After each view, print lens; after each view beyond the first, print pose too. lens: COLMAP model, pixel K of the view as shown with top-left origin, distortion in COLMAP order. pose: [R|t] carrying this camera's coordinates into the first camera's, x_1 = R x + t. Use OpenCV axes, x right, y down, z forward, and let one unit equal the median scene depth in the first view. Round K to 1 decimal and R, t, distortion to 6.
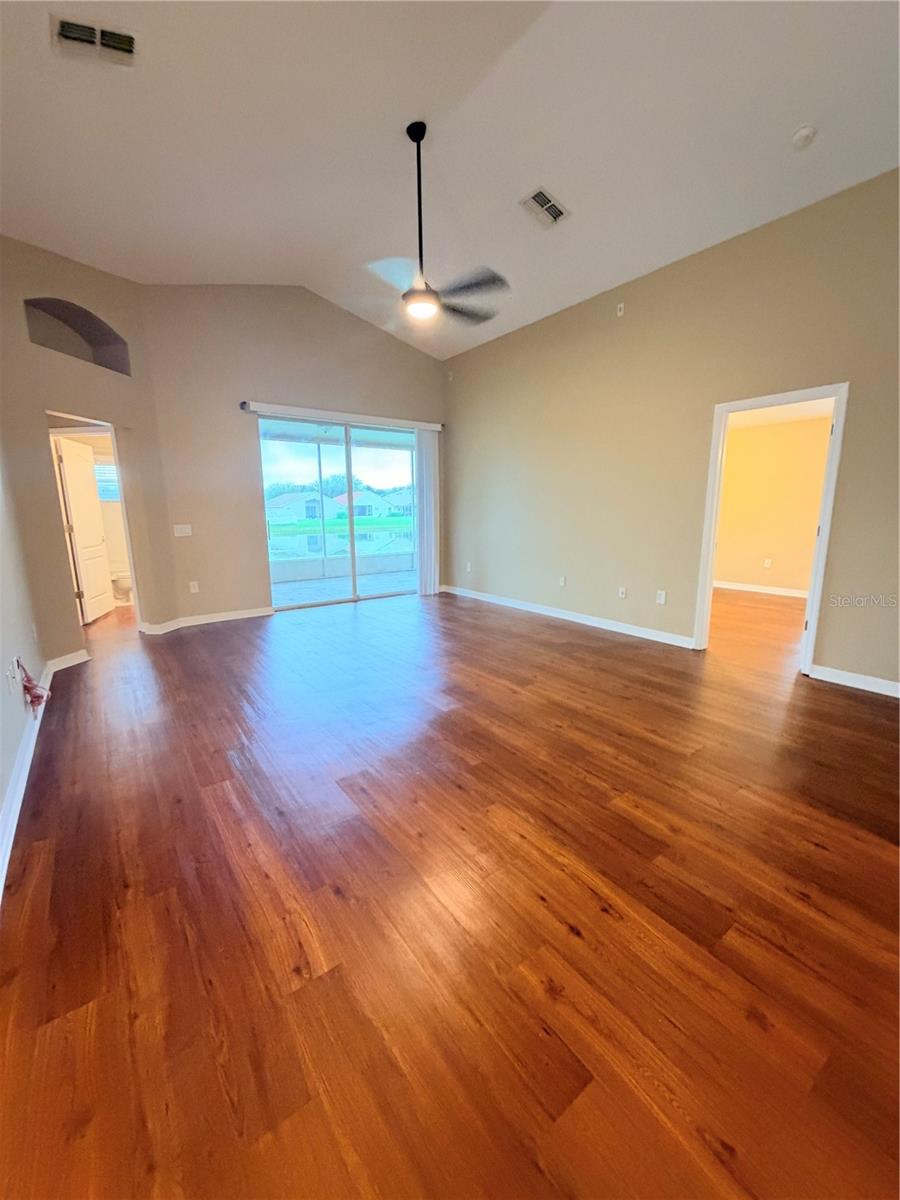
lens RADIAL K [[476.2, 0, 446.9], [0, 476.2, 598.3], [0, 0, 1]] dist [-0.000355, -0.000261]
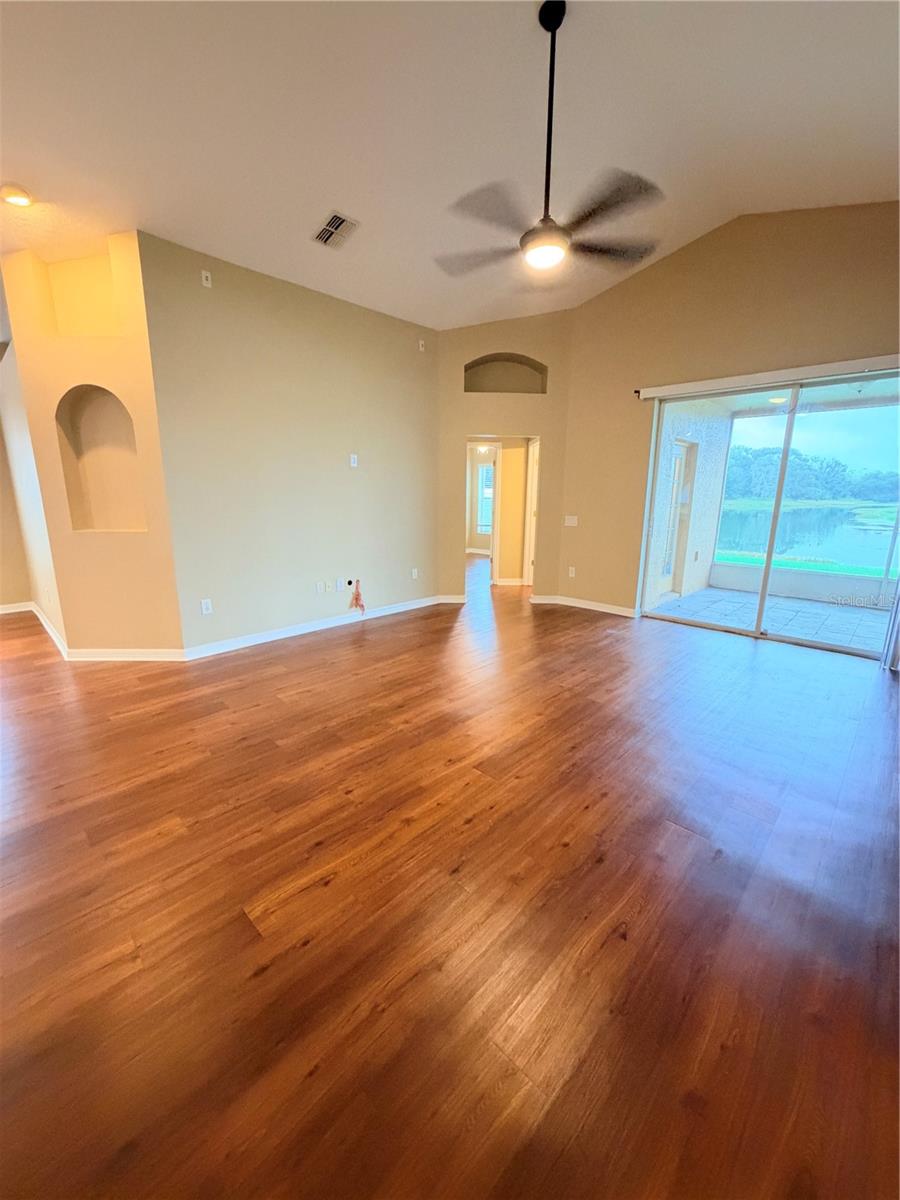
lens RADIAL K [[480.0, 0, 447.1], [0, 480.0, 597.6], [0, 0, 1]] dist [0.000560, -0.000154]
pose [[0.166804, 0.218733, -0.961422, 0.940560], [-0.189791, 0.963971, 0.186385, -0.222009], [0.967551, 0.151379, 0.202308, 0.919457]]
